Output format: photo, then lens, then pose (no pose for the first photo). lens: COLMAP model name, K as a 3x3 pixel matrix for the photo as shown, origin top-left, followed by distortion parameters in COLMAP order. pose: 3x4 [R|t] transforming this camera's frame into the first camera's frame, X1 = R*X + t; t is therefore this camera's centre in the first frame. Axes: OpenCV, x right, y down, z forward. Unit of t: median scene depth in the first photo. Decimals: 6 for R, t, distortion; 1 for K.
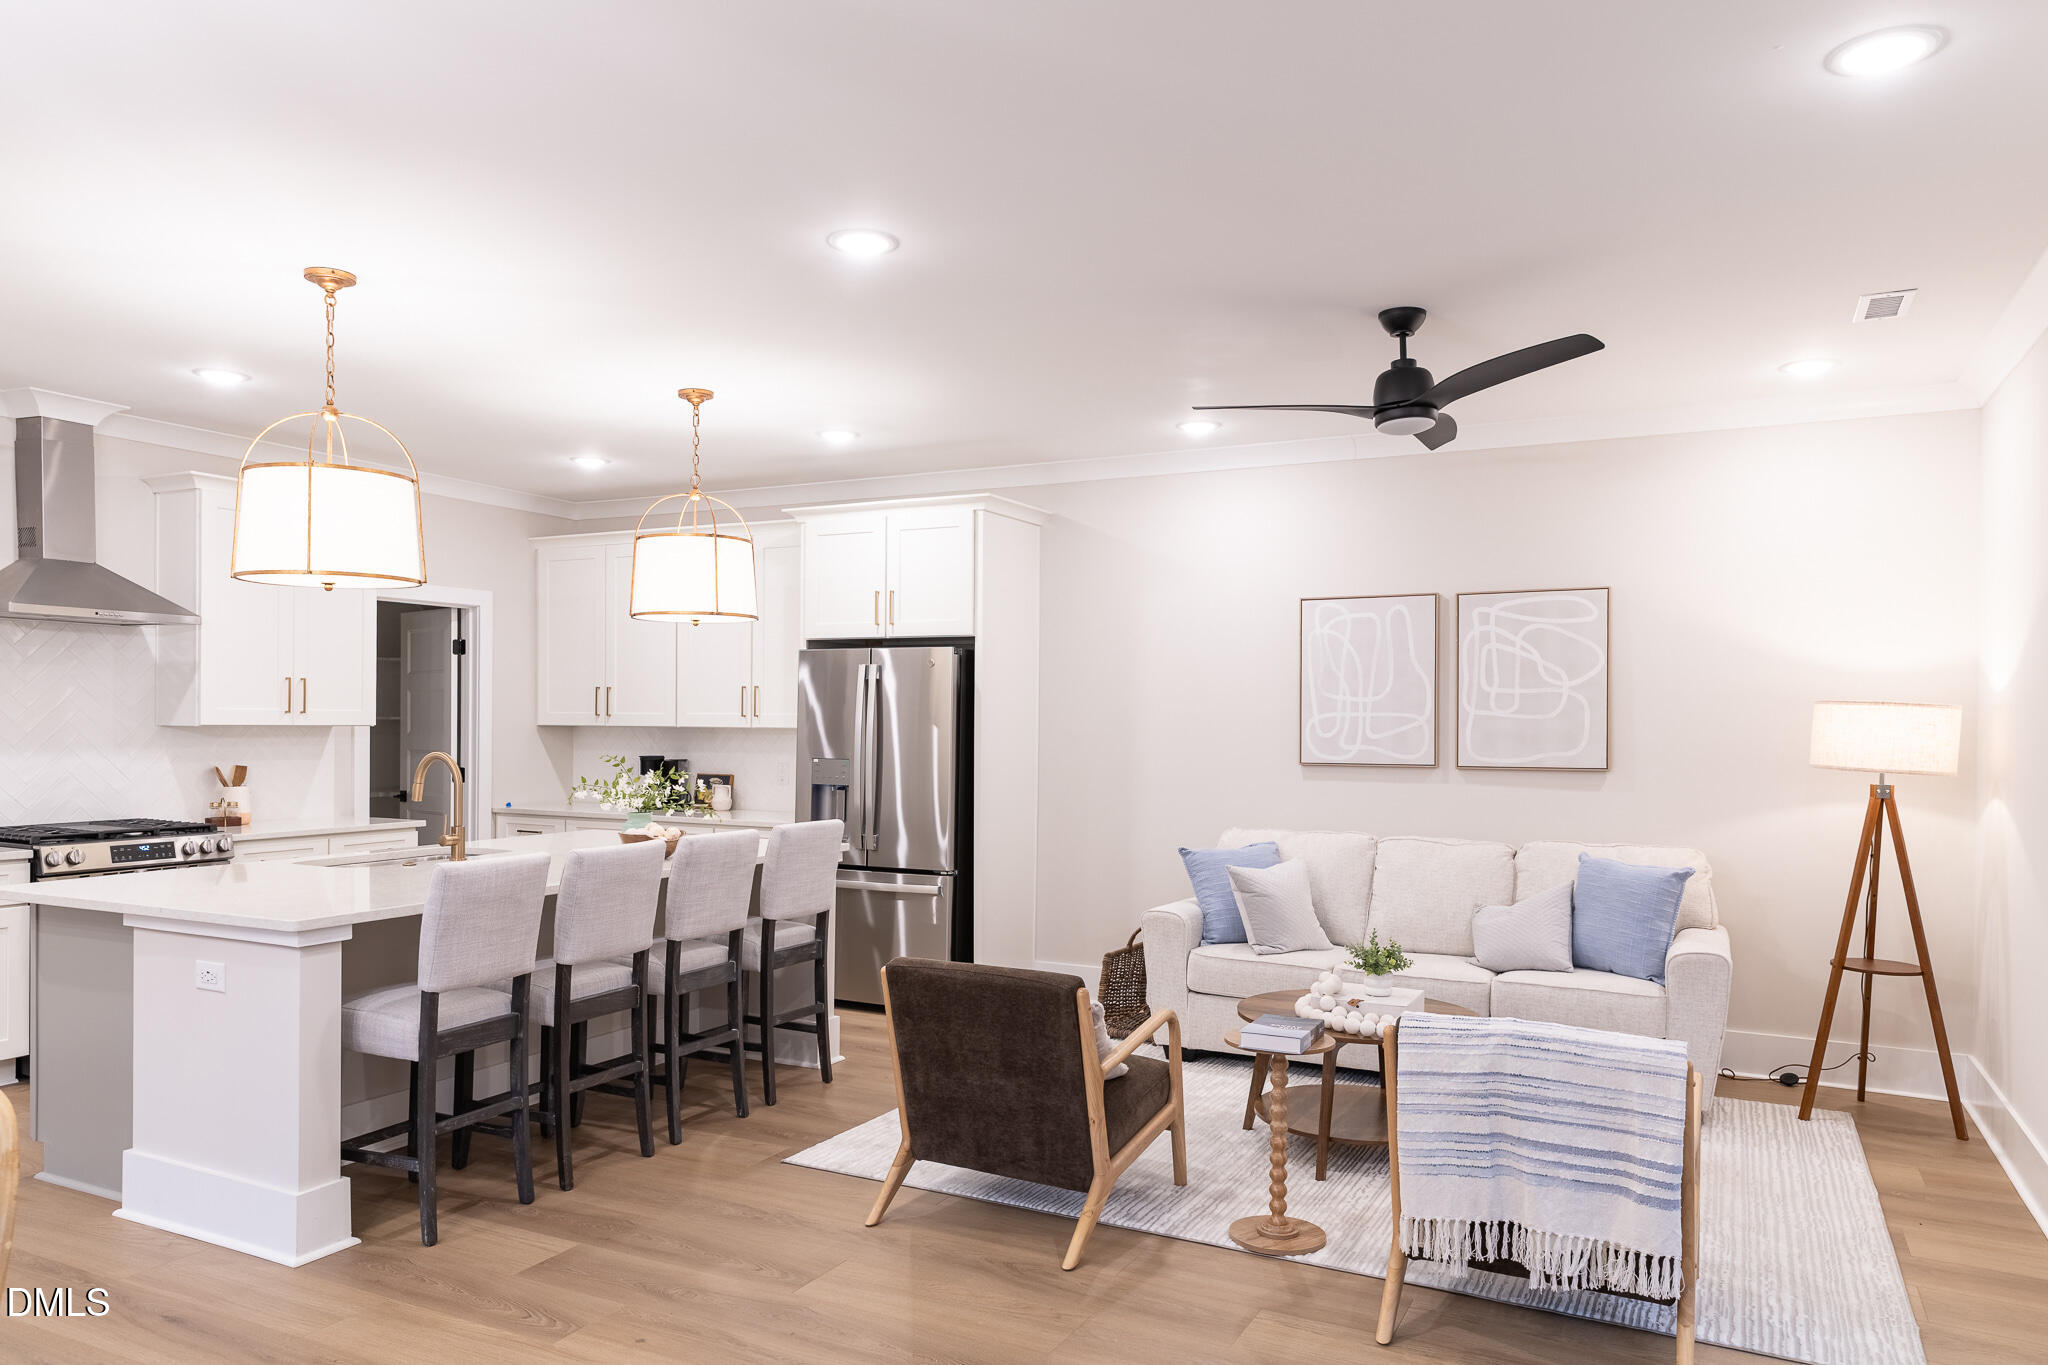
lens RADIAL K [[1393.6, 0, 1031.6], [0, 1393.6, 733.6], [0, 0, 1]] dist [0.006649, 0.002682]
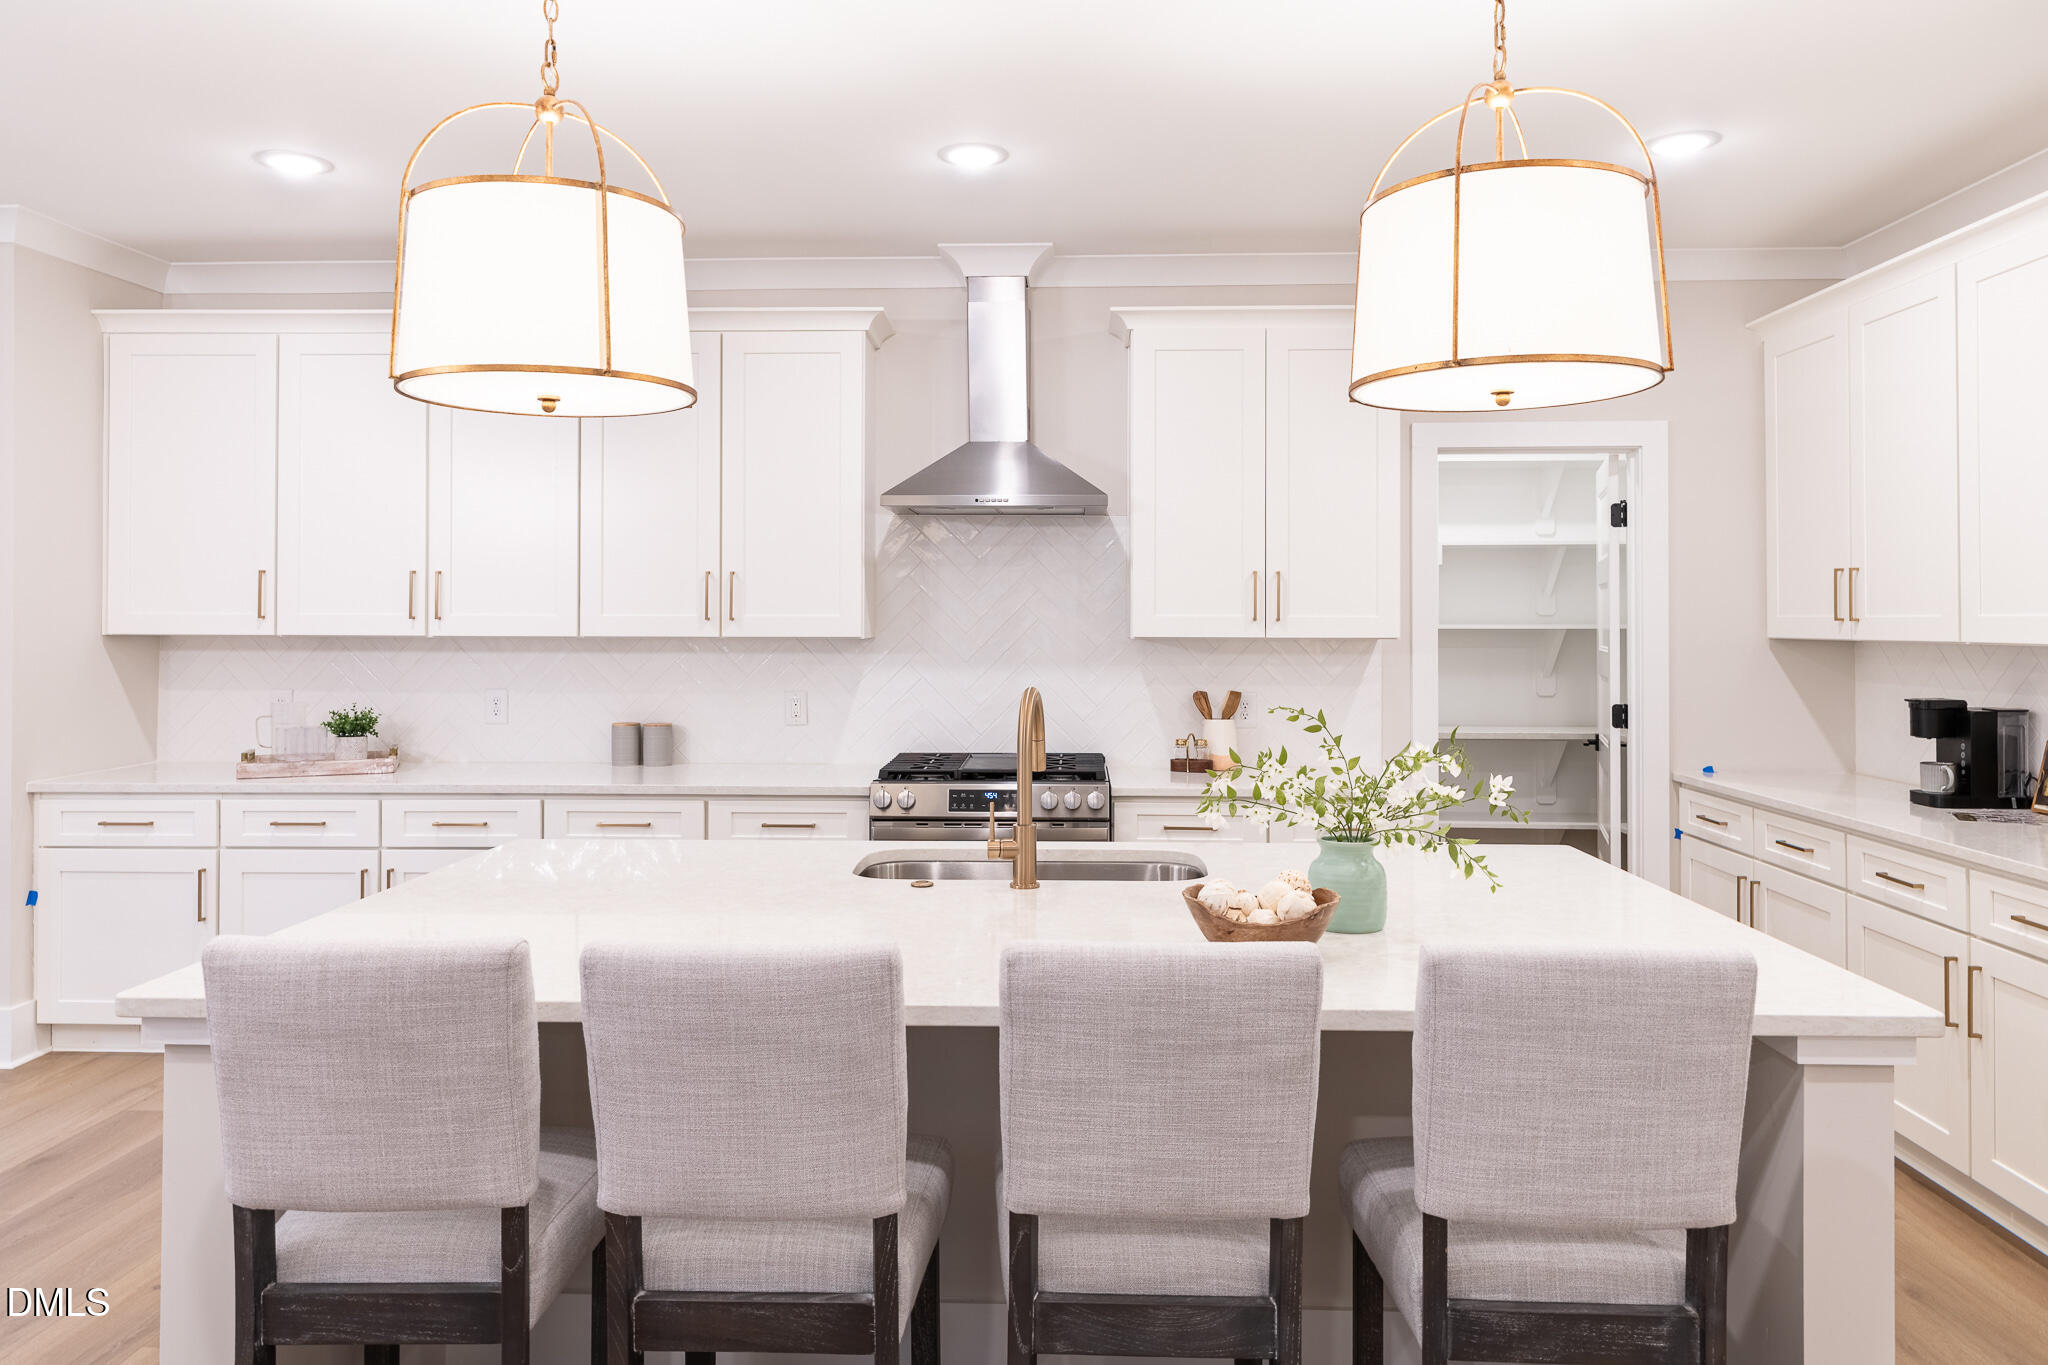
lens RADIAL K [[1393.6, 0, 1023.0], [0, 1393.6, 620.2], [0, 0, 1]] dist [0.006649, 0.002682]
pose [[0.410960, -0.007187, -0.911625, 0.068917], [-0.007229, 0.999912, -0.011142, -0.006232], [0.911625, 0.011169, 0.410872, 0.601373]]
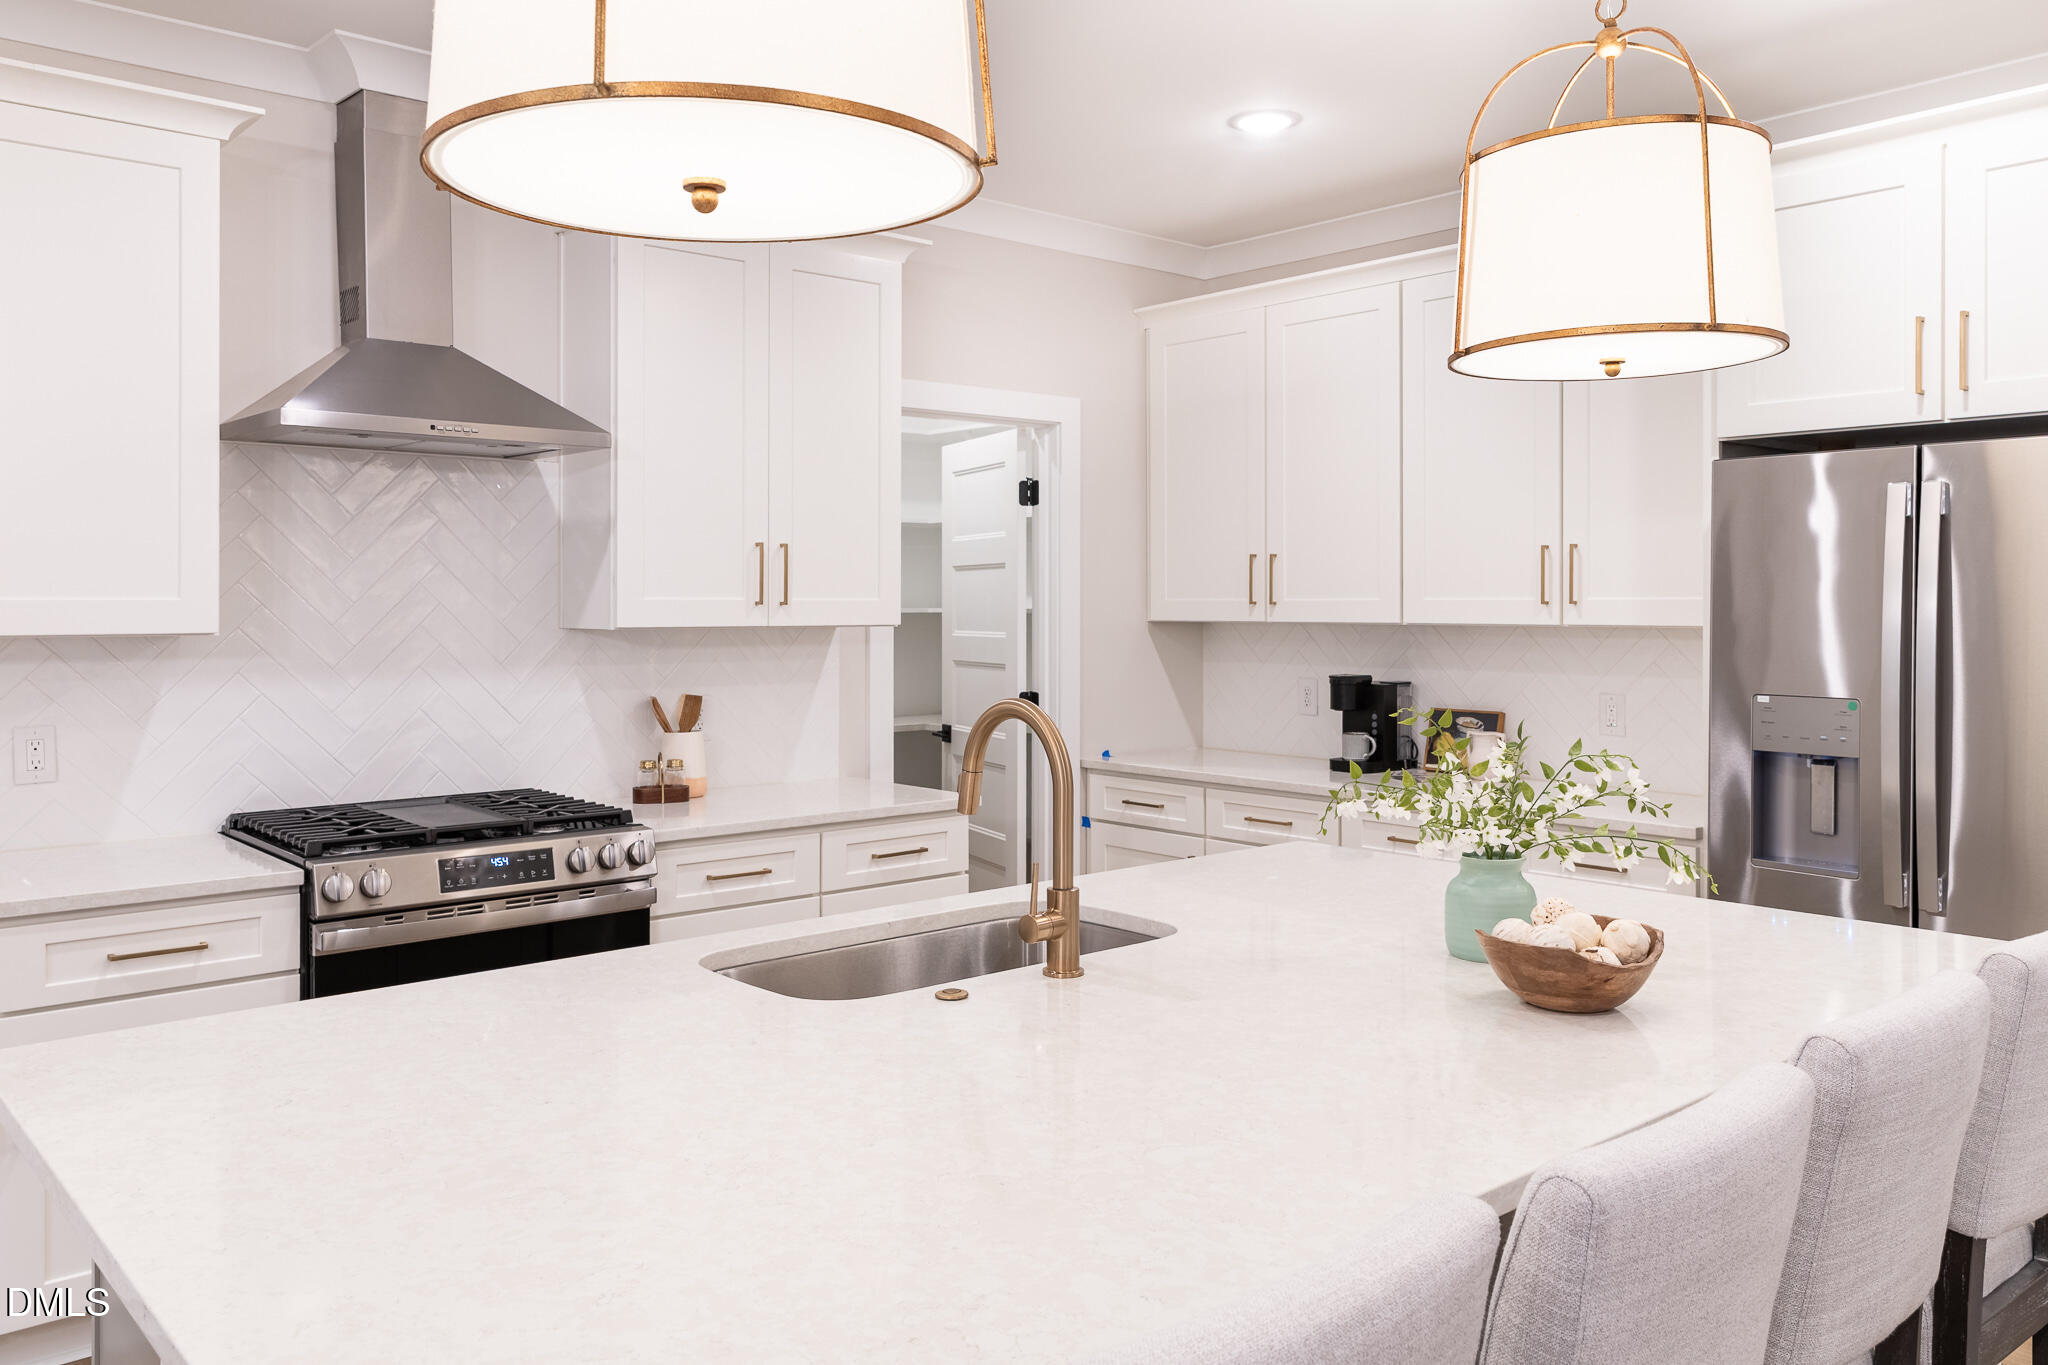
lens RADIAL K [[1562.4, 0, 984.3], [0, 1562.4, 615.3], [0, 0, 1]] dist [0.016129, 0.001258]
pose [[0.919781, -0.006000, -0.392387, -0.199251], [0.004432, 0.999978, -0.004901, -0.007158], [0.392408, 0.002769, 0.919787, 0.452781]]
